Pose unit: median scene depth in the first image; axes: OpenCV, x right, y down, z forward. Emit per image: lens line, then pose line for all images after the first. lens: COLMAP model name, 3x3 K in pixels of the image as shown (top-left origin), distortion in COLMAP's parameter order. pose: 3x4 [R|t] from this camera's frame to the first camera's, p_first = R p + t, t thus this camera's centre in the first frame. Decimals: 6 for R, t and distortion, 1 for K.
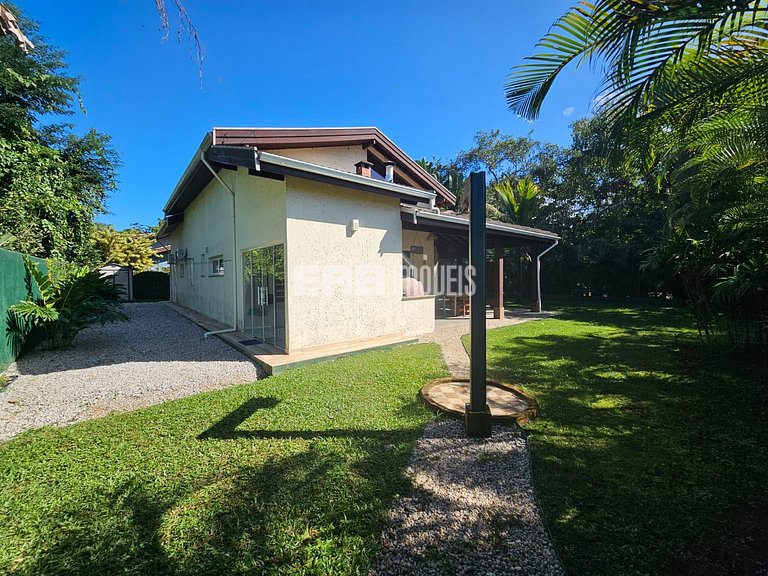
lens RADIAL K [[317.6, 0, 385.9], [0, 317.6, 283.2], [0, 0, 1]] dist [0.000329, 0.000910]
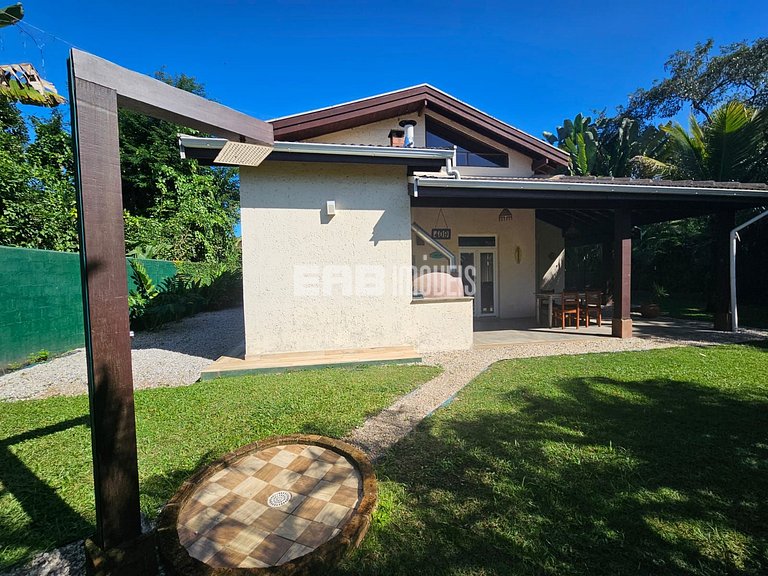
lens RADIAL K [[317.6, 0, 384.7], [0, 317.6, 283.7], [0, 0, 1]] dist [0.000329, 0.000910]
pose [[0.863609, 0.007967, -0.504100, 0.333207], [0.002715, 0.999787, 0.020453, -0.006054], [0.504156, -0.019032, 0.863403, 0.291759]]
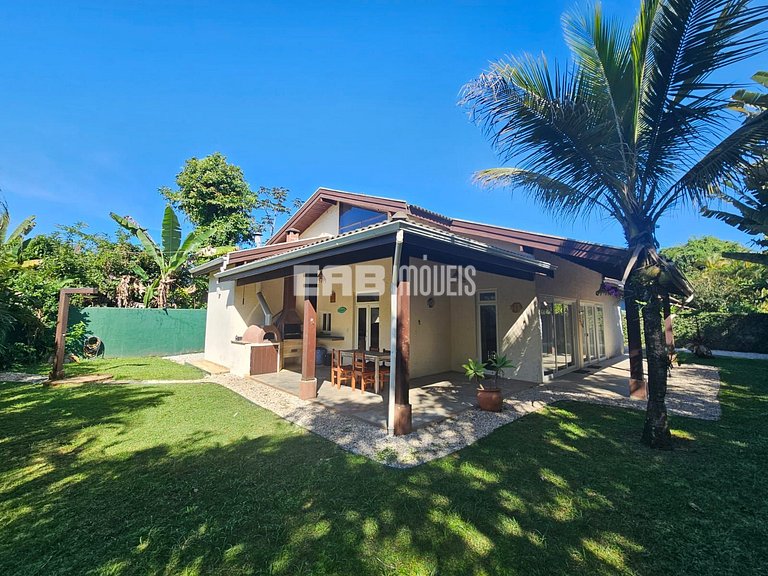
lens RADIAL K [[317.6, 0, 384.0], [0, 317.6, 283.8], [0, 0, 1]] dist [0.000329, 0.000910]
pose [[0.065096, -0.096698, -0.993183, 1.226436], [-0.024770, 0.994831, -0.098481, -0.061572], [0.997572, 0.031012, 0.062364, 1.357692]]
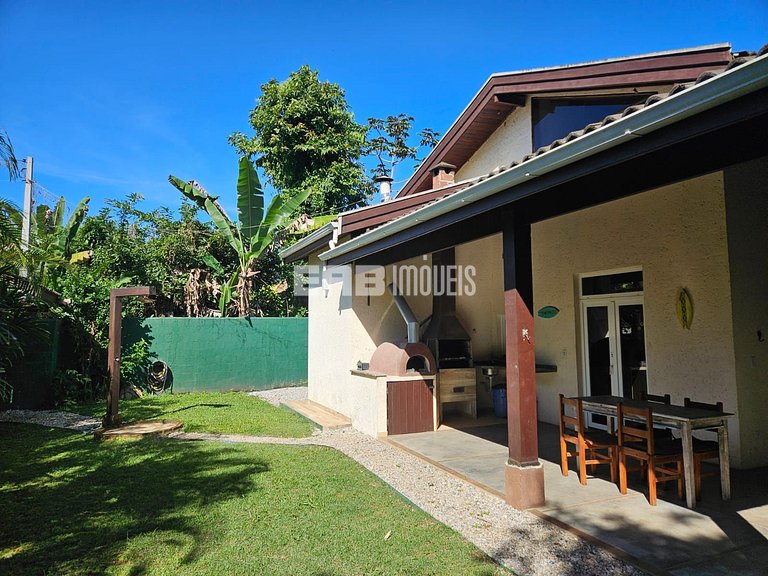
lens RADIAL K [[513.4, 0, 385.3], [0, 513.4, 288.9], [0, 0, 1]] dist [0.076955, -0.054021]
pose [[-0.273411, -0.062664, -0.959854, 1.036720], [-0.007572, 0.997985, -0.062997, -0.056693], [0.961868, -0.009956, -0.273334, 1.243875]]
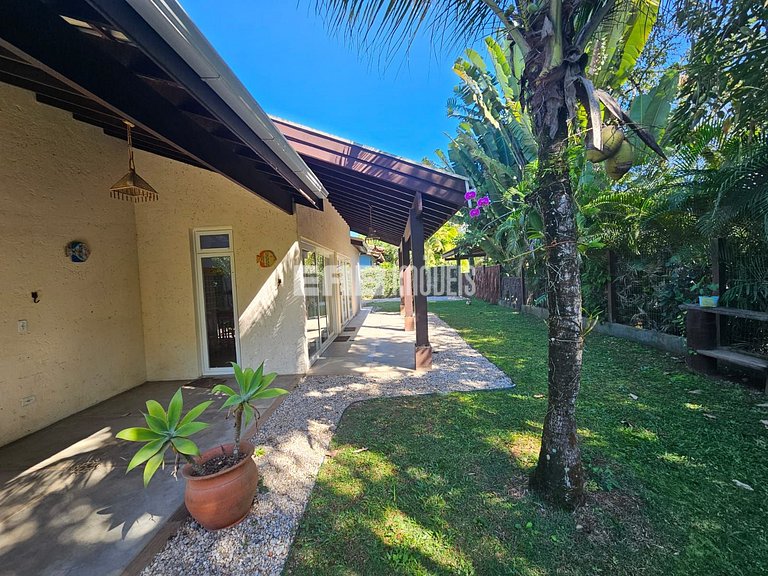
lens RADIAL K [[317.6, 0, 383.5], [0, 317.6, 284.3], [0, 0, 1]] dist [0.000329, 0.000910]
pose [[0.754651, -0.011115, -0.656033, 0.818443], [0.030587, 0.999365, 0.018254, -0.052088], [0.655414, -0.033841, 0.754512, 1.525284]]
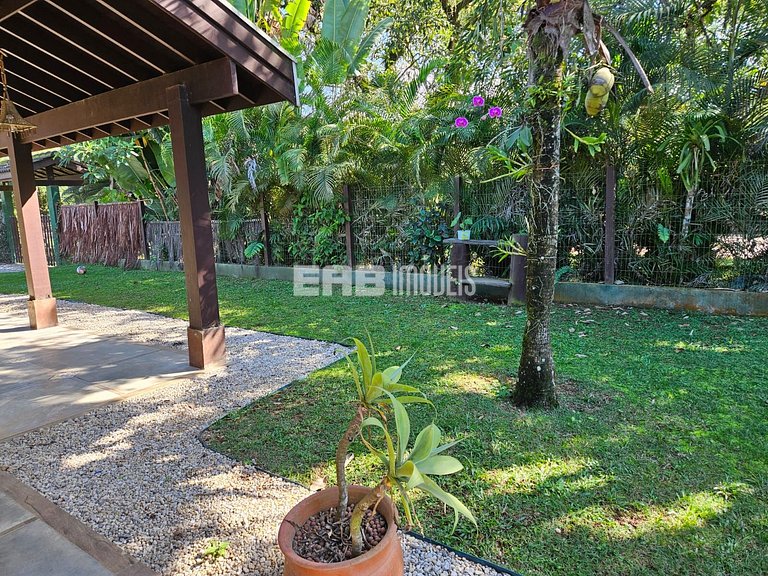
lens RADIAL K [[513.4, 0, 384.1], [0, 513.4, 275.8], [0, 0, 1]] dist [0.076955, -0.054021]
pose [[0.964714, -0.064886, 0.255179, 0.523898], [0.035356, 0.992306, 0.118655, -0.041495], [-0.260914, -0.105446, 0.959586, 1.419823]]
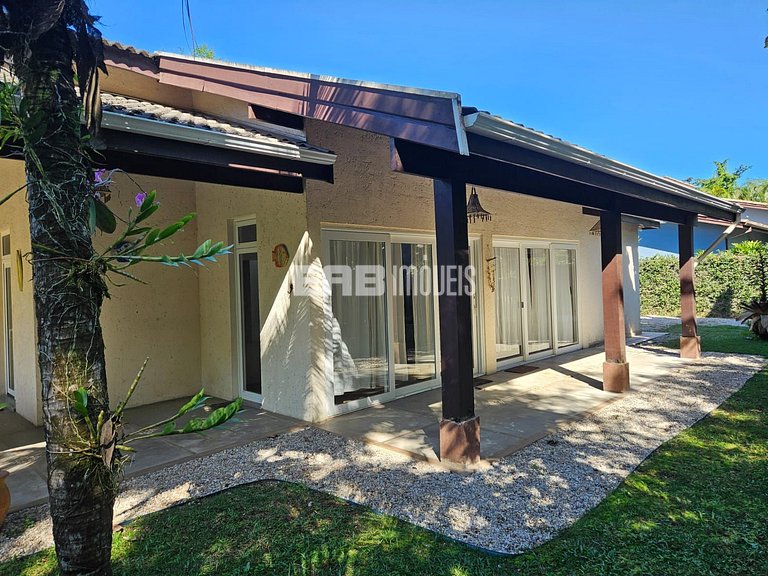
lens RADIAL K [[513.4, 0, 384.2], [0, 513.4, 281.4], [0, 0, 1]] dist [0.076955, -0.054021]
pose [[0.098425, 0.012472, -0.995066, 0.985092], [0.010737, 0.999850, 0.013594, -0.068519], [0.995087, -0.012022, 0.098276, 1.904247]]
